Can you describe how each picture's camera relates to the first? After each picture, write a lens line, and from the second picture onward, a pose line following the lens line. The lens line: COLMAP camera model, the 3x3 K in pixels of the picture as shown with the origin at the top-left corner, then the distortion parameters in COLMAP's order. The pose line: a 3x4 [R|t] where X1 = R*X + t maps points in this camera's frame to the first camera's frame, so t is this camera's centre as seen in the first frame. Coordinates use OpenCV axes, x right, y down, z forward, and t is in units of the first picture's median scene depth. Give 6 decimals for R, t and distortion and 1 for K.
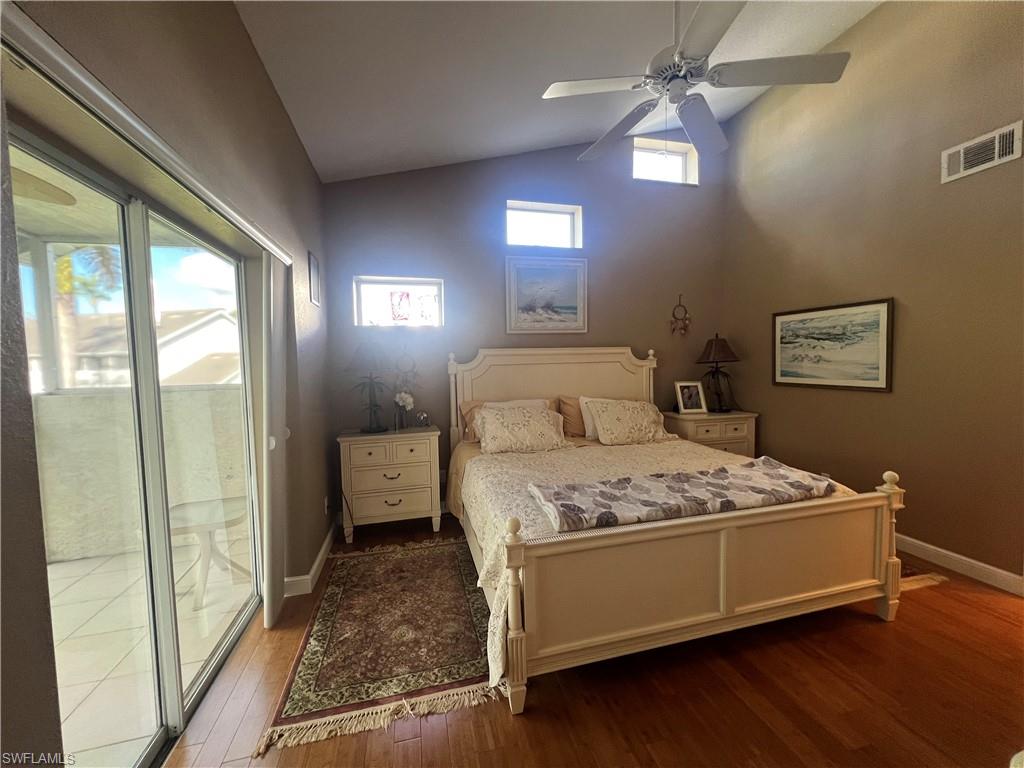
lens RADIAL K [[412.3, 0, 515.6], [0, 412.3, 384.7], [0, 0, 1]] dist [-0.000711, 0.000003]
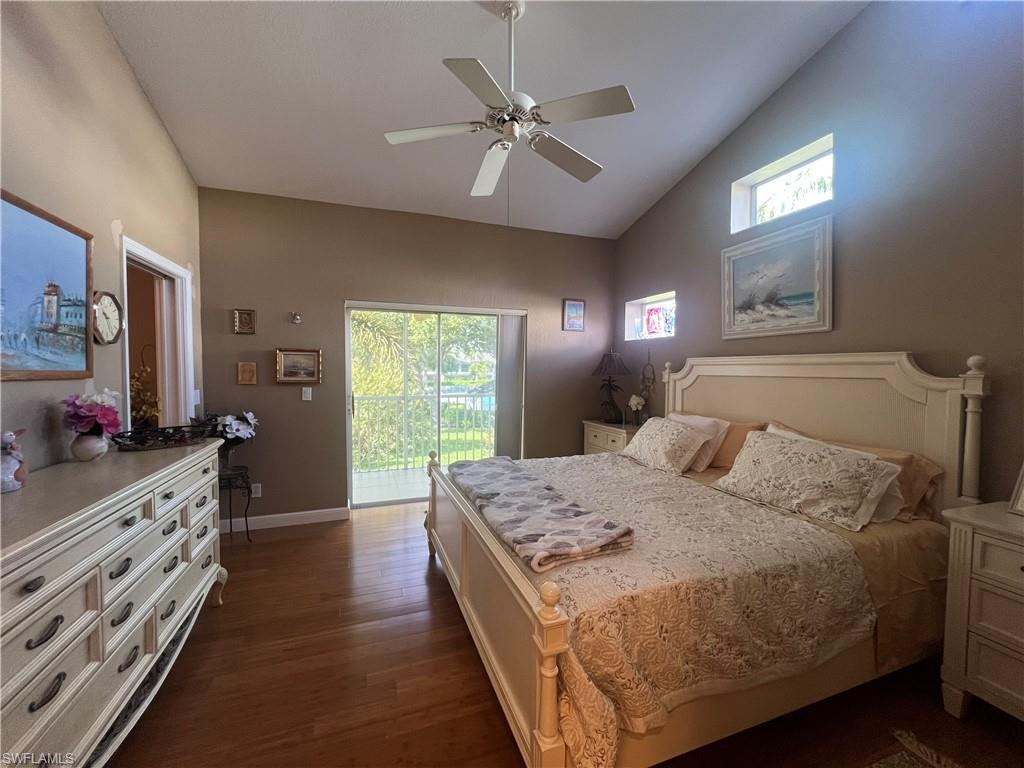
lens RADIAL K [[412.3, 0, 515.6], [0, 412.3, 384.7], [0, 0, 1]] dist [-0.000711, 0.000003]
pose [[0.092969, 0.056308, -0.994076, 0.784037], [-0.073731, 0.996048, 0.049524, -0.040405], [0.992935, 0.068690, 0.096754, 0.485344]]
